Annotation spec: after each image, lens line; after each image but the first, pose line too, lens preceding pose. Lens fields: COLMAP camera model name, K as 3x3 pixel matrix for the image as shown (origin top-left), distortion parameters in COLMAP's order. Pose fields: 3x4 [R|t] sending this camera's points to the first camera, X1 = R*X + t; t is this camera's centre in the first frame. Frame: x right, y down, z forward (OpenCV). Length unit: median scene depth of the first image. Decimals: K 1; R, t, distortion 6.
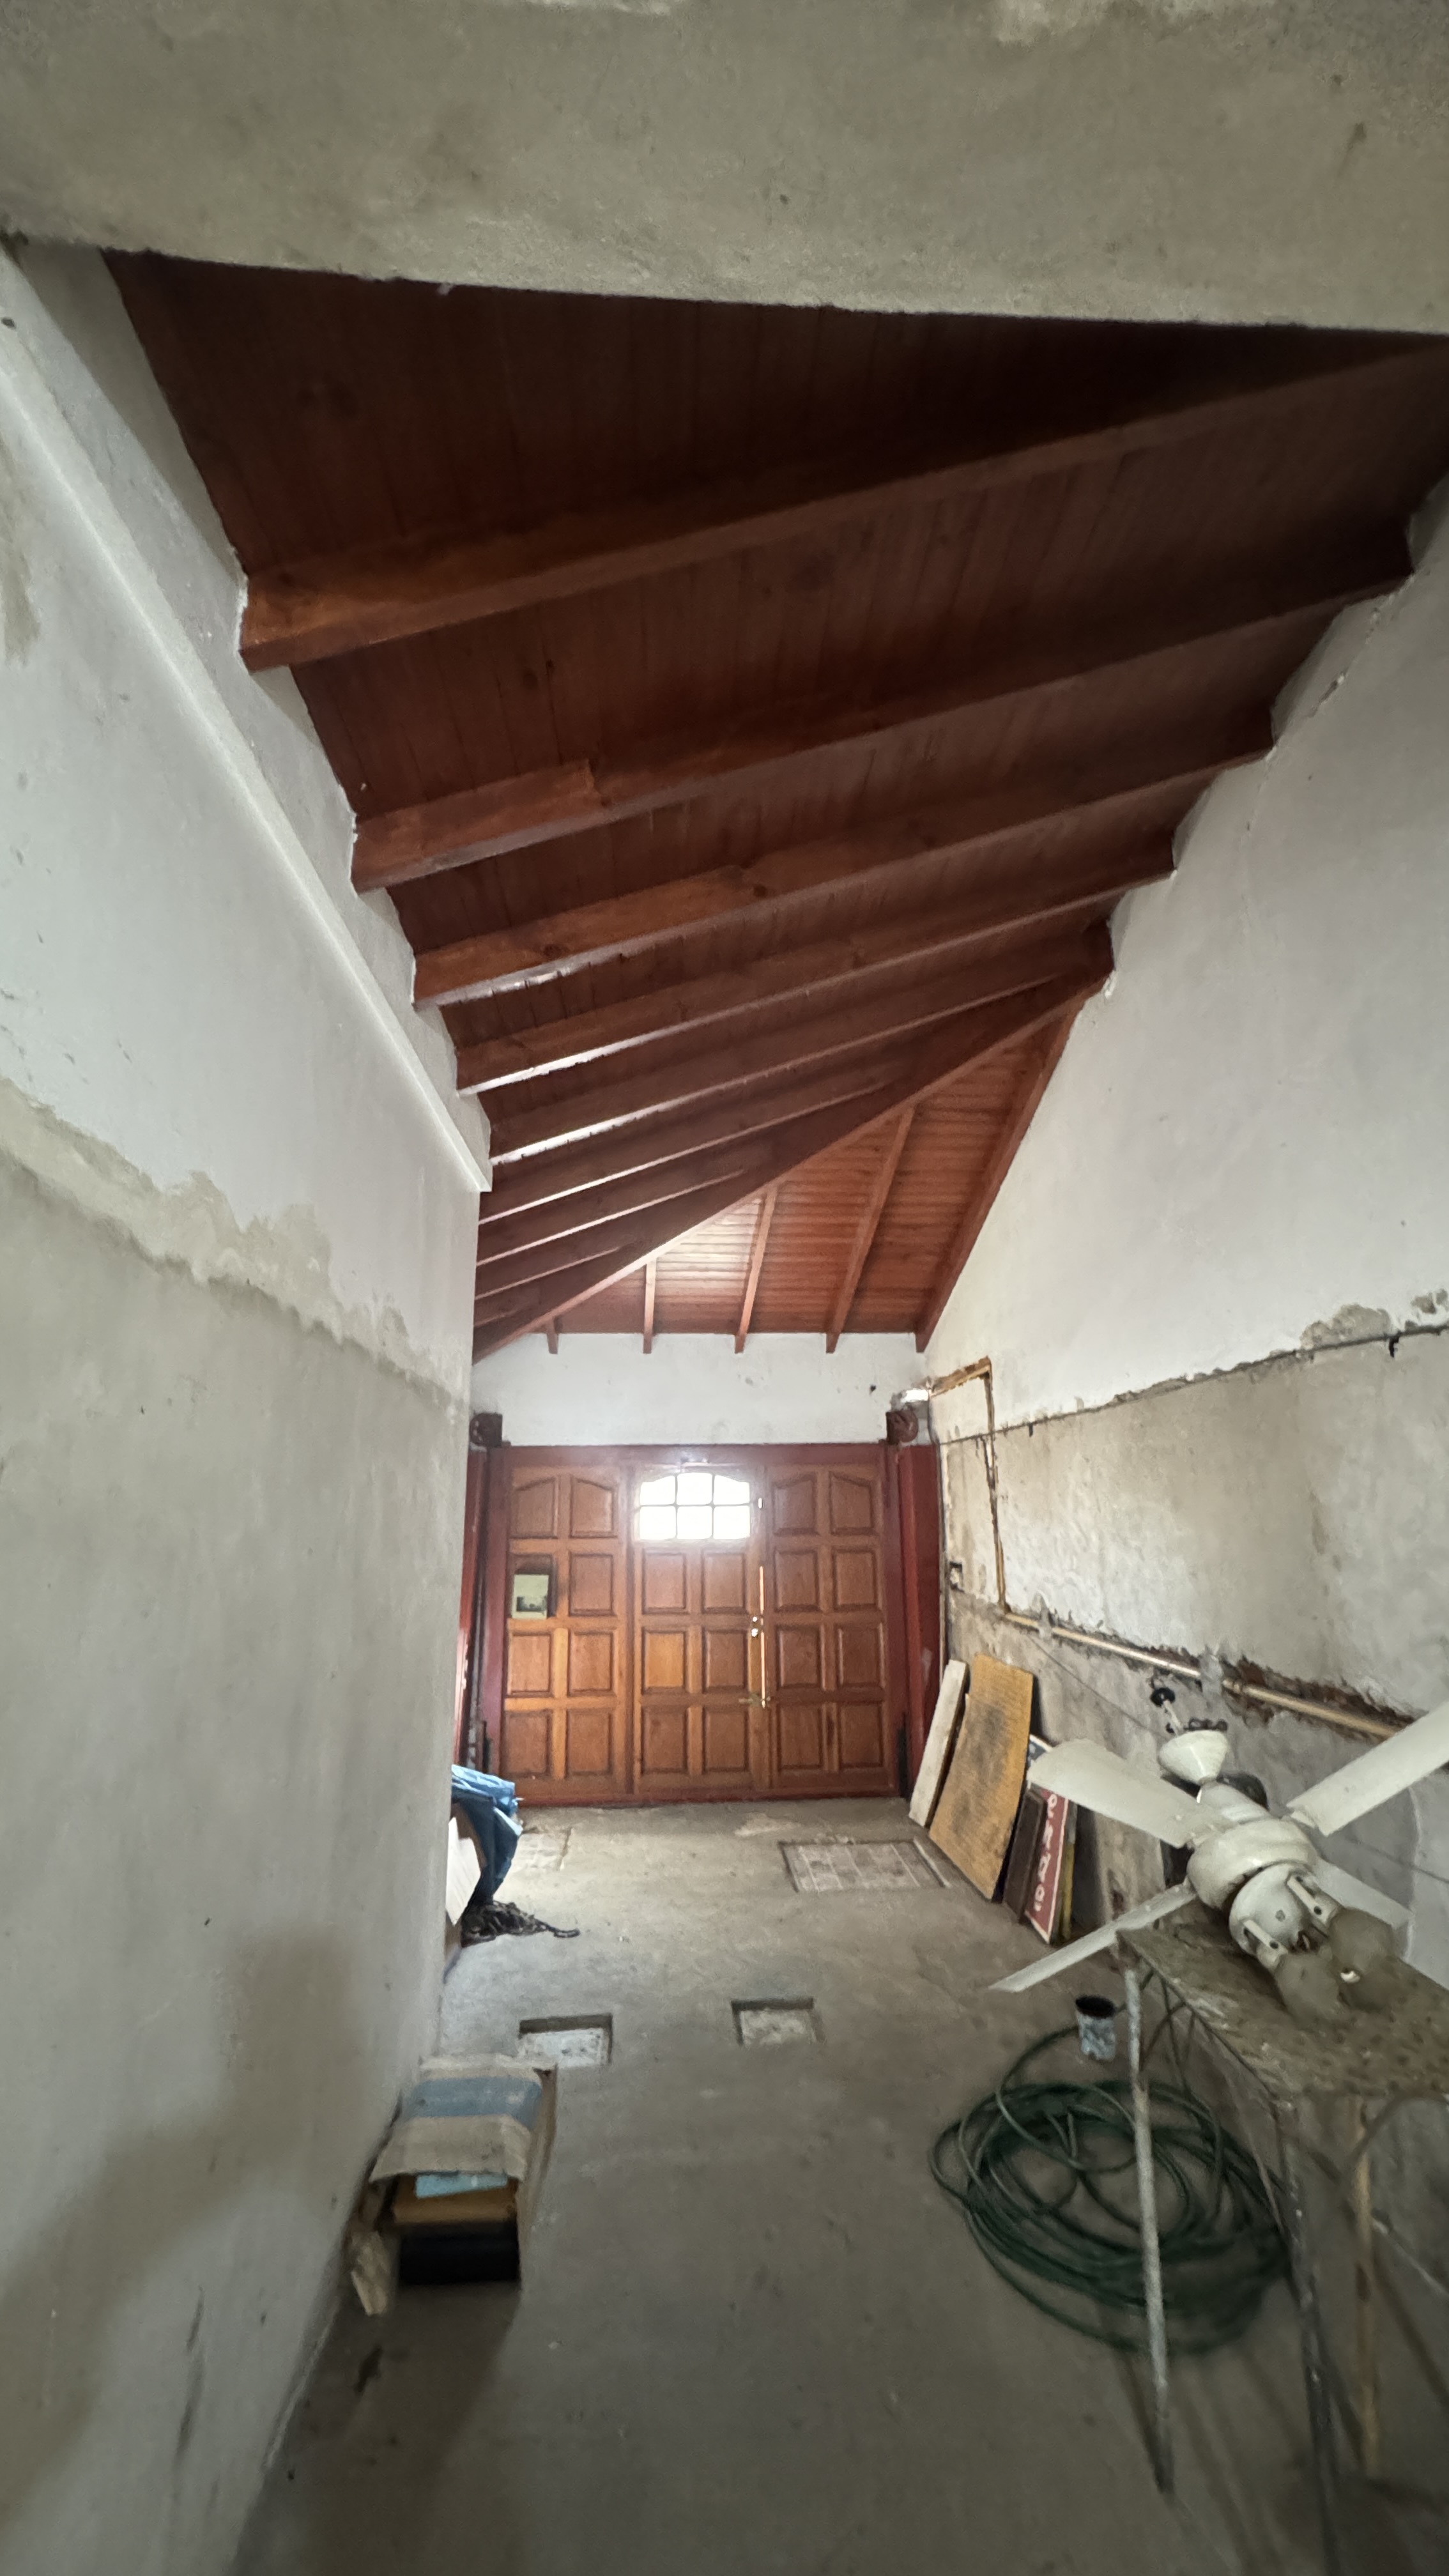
lens RADIAL K [[1044.4, 0, 727.4], [0, 1044.4, 1288.4], [0, 0, 1]] dist [0.002500, 0.000042]
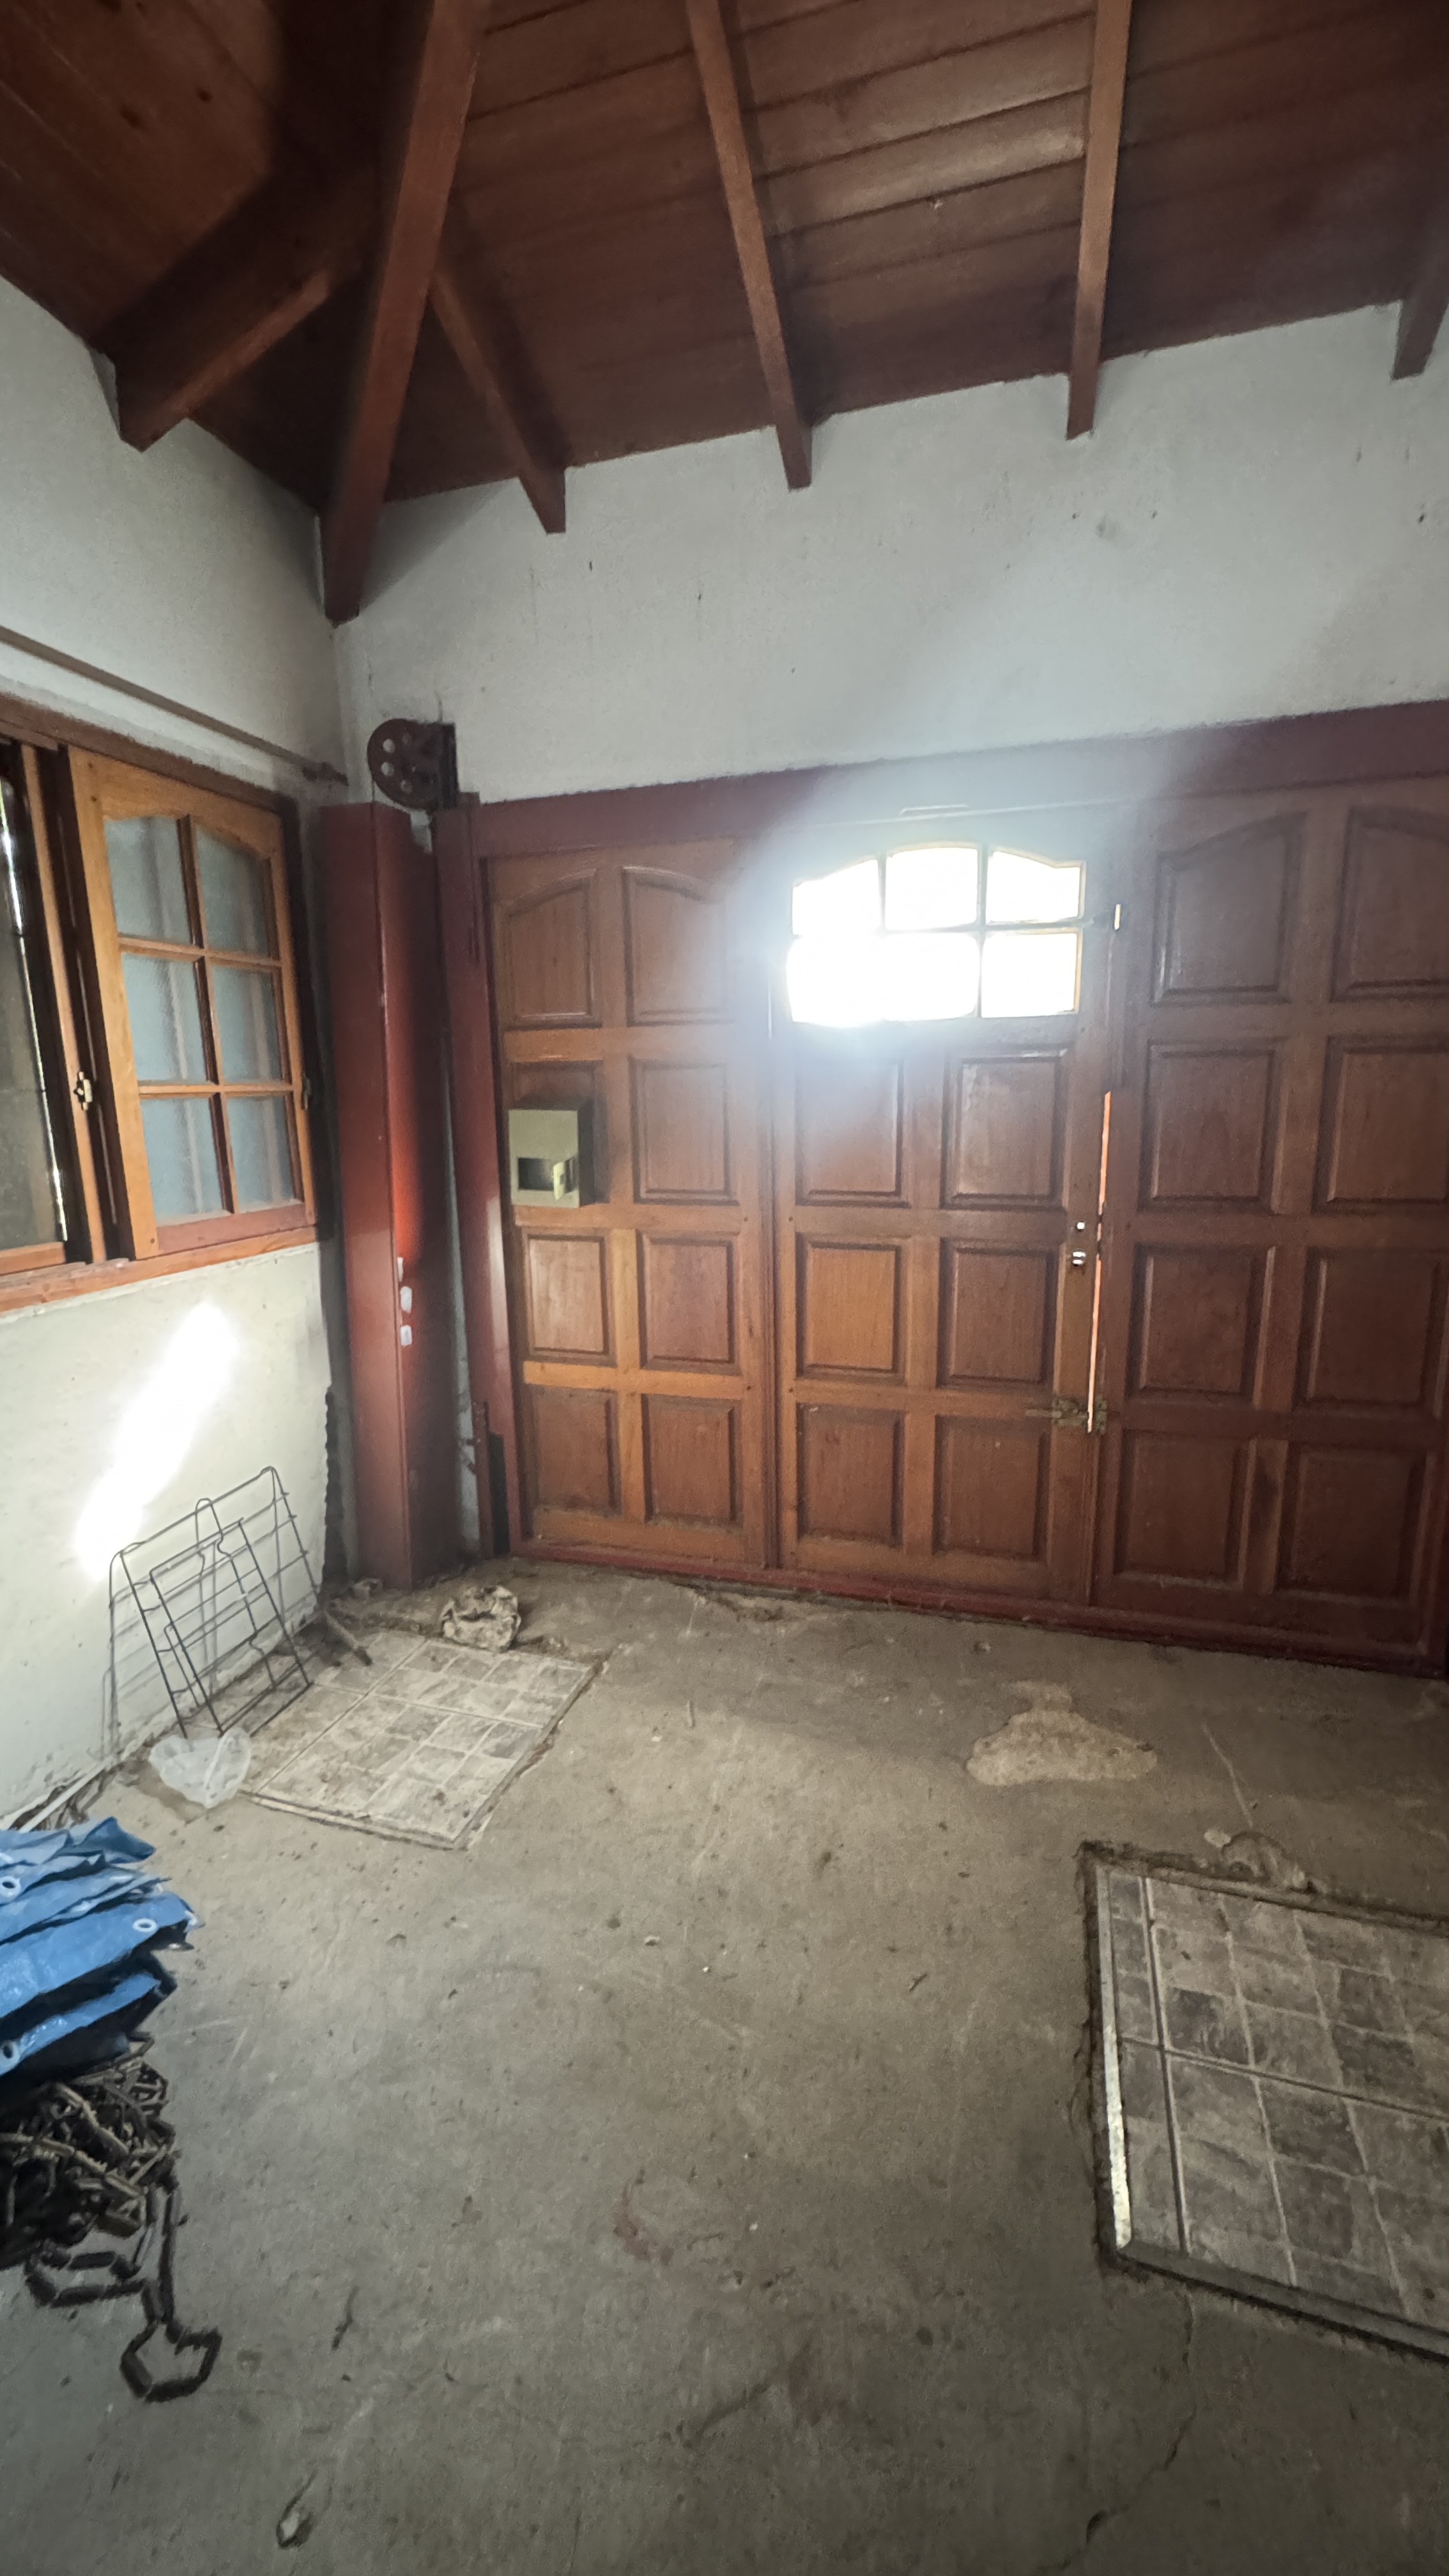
lens RADIAL K [[1044.4, 0, 727.9], [0, 1044.4, 1289.0], [0, 0, 1]] dist [0.002500, 0.000042]
pose [[0.937322, 0.062080, -0.342890, 0.039237], [0.079166, 0.920336, 0.383034, 0.182177], [0.339352, -0.386171, 0.857737, 0.622807]]
